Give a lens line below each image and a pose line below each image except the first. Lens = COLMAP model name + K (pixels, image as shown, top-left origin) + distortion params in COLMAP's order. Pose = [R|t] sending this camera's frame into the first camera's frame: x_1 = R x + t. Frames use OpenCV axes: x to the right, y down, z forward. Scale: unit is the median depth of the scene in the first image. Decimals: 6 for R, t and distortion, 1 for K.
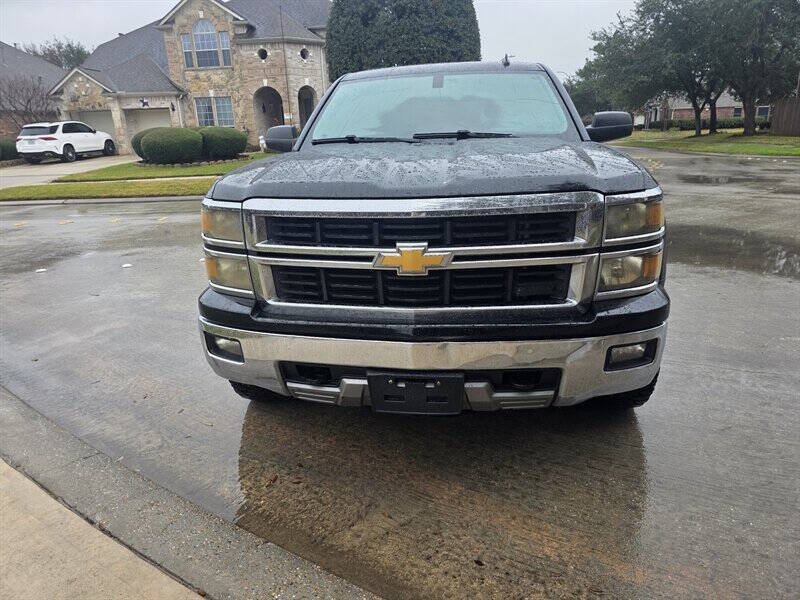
lens RADIAL K [[536.6, 0, 395.4], [0, 536.6, 299.9], [0, 0, 1]] dist [0.074078, -0.069353]
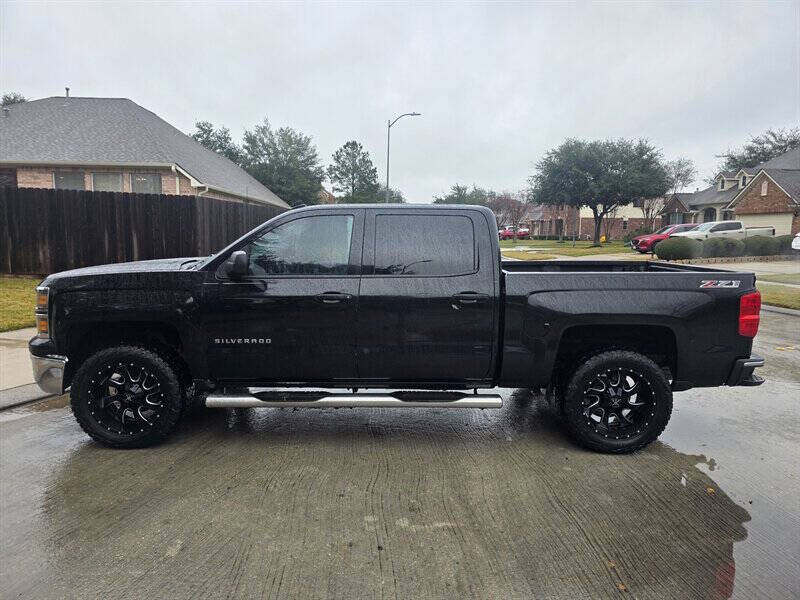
lens RADIAL K [[536.6, 0, 399.6], [0, 536.6, 297.7], [0, 0, 1]] dist [0.074078, -0.069353]
pose [[0.123017, 0.156040, -0.980060, 0.214616], [-0.308895, 0.944525, 0.111610, -0.065497], [0.943107, 0.289006, 0.164392, 0.156479]]
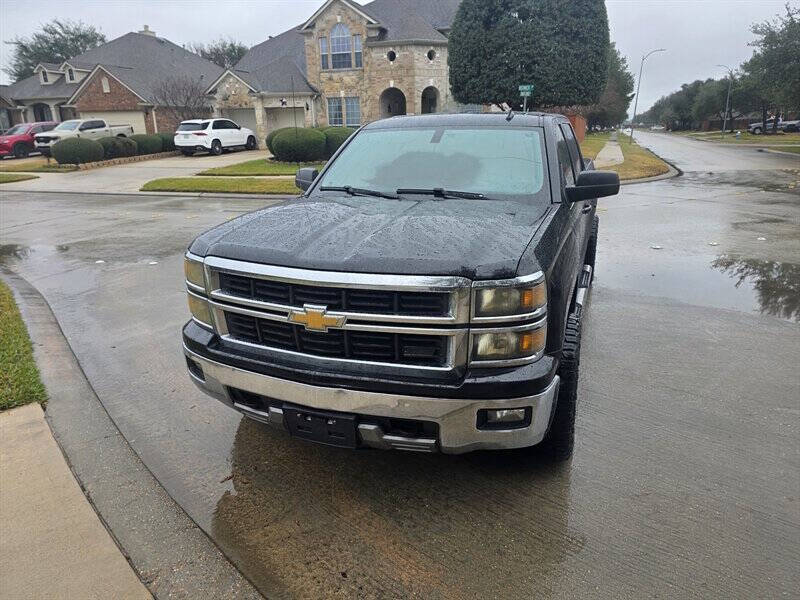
lens RADIAL K [[536.6, 0, 404.7], [0, 536.6, 301.5], [0, 0, 1]] dist [0.074078, -0.069353]
pose [[0.974288, 0.087730, -0.207525, 0.036918], [-0.084451, 0.996123, 0.024625, -0.012473], [0.208881, -0.006466, 0.977920, -0.011547]]
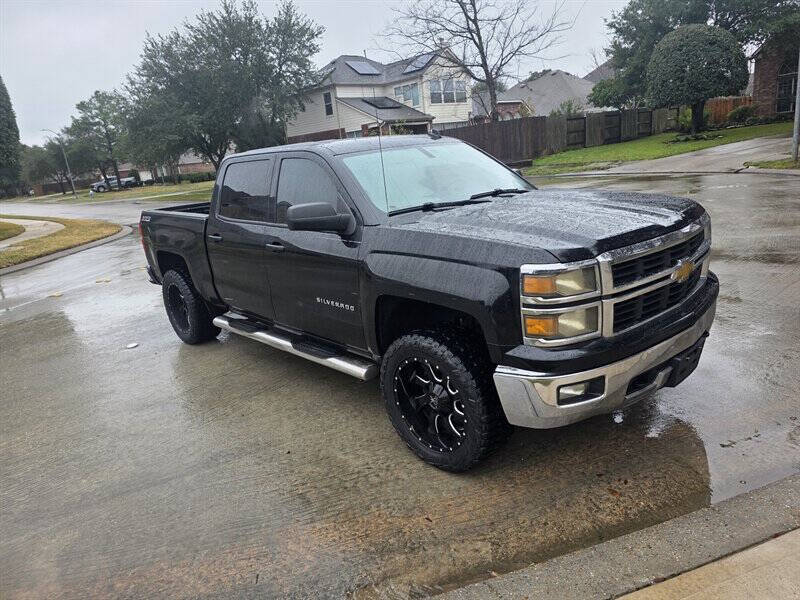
lens RADIAL K [[535.5, 0, 404.7], [0, 535.5, 286.5], [0, 0, 1]] dist [0.076039, -0.070643]
pose [[0.644837, -0.214649, 0.733560, -0.099502], [0.296914, 0.954728, 0.018363, -0.021067], [-0.704292, 0.205963, 0.679376, 0.033539]]
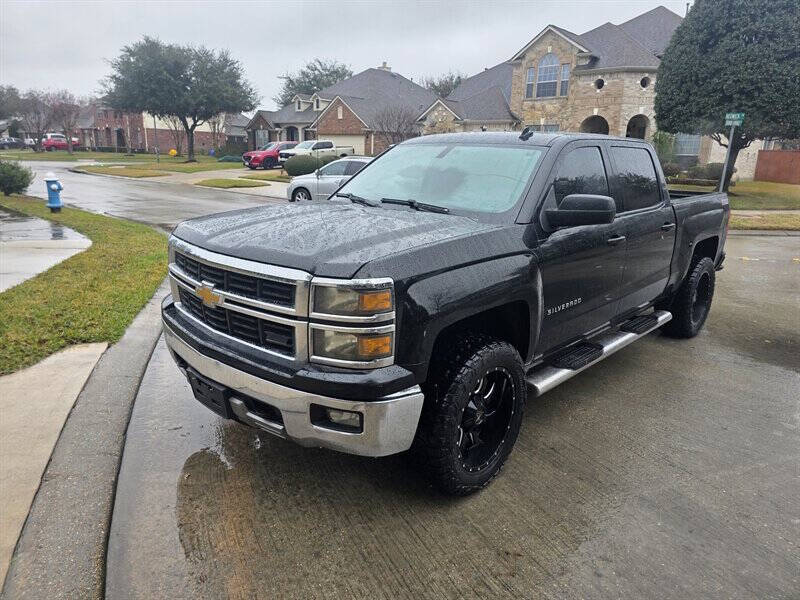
lens RADIAL K [[536.6, 0, 391.7], [0, 536.6, 285.7], [0, 0, 1]] dist [0.074078, -0.069353]
pose [[0.799419, 0.197513, -0.567378, 0.092107], [-0.230183, 0.973041, 0.014410, -0.017508], [0.554928, 0.119081, 0.823332, 0.008769]]
